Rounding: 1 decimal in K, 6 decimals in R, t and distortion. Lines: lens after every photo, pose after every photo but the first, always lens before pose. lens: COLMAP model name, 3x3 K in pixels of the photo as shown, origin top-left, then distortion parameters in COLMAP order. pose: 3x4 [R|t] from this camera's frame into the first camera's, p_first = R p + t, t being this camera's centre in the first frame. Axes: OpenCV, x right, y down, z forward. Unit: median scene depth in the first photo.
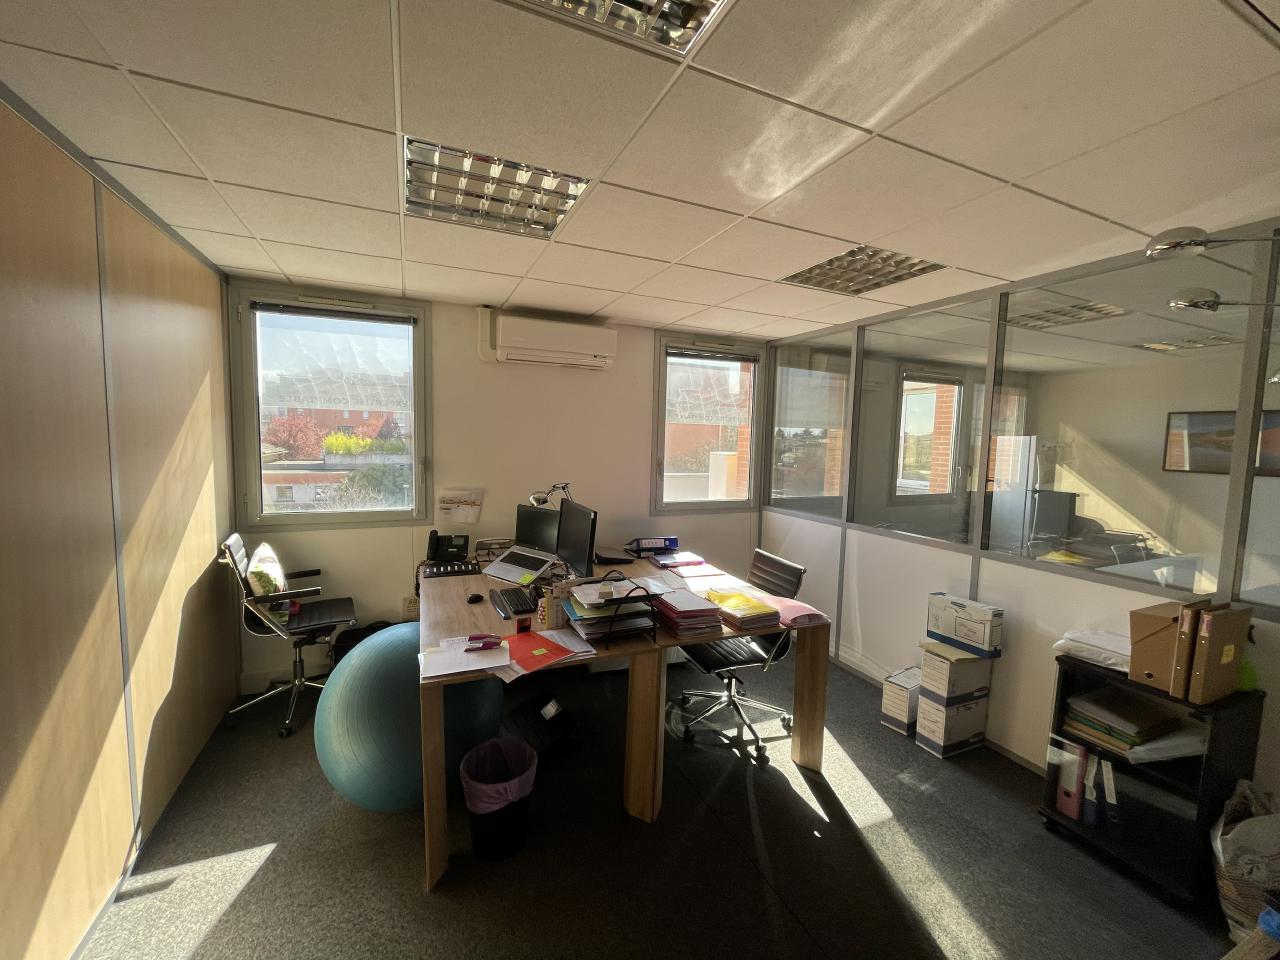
lens RADIAL K [[517.1, 0, 640.0], [0, 517.1, 480.0], [0, 0, 1]] dist [0.002115, 0.000209]
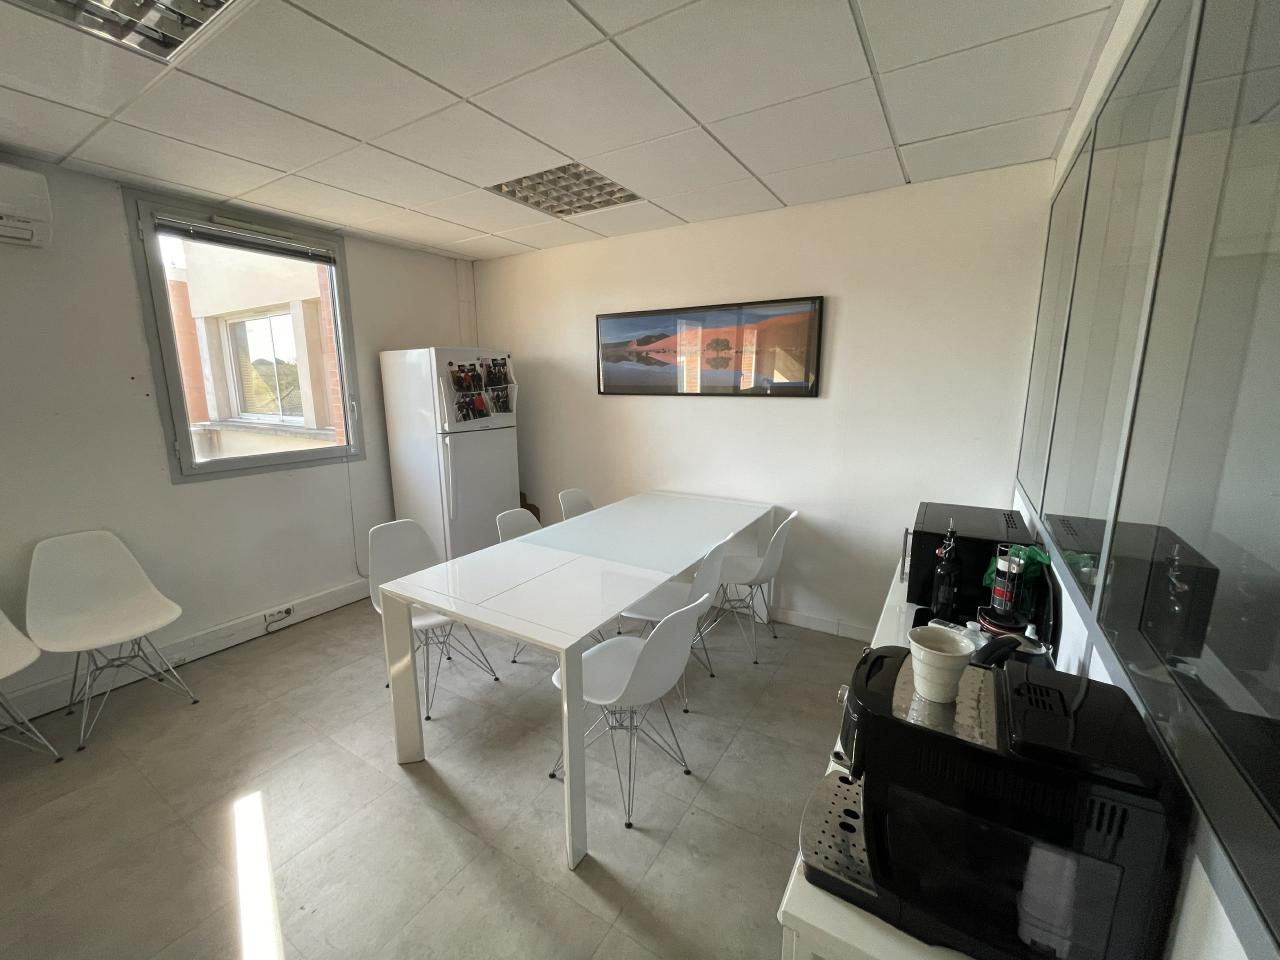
lens RADIAL K [[517.1, 0, 640.0], [0, 517.1, 480.0], [0, 0, 1]] dist [0.002115, 0.000209]
pose [[0.891162, -0.105174, 0.441327, 0.677963], [0.048210, 0.989204, 0.138391, 0.000453], [-0.451117, -0.102052, 0.886611, 0.299466]]
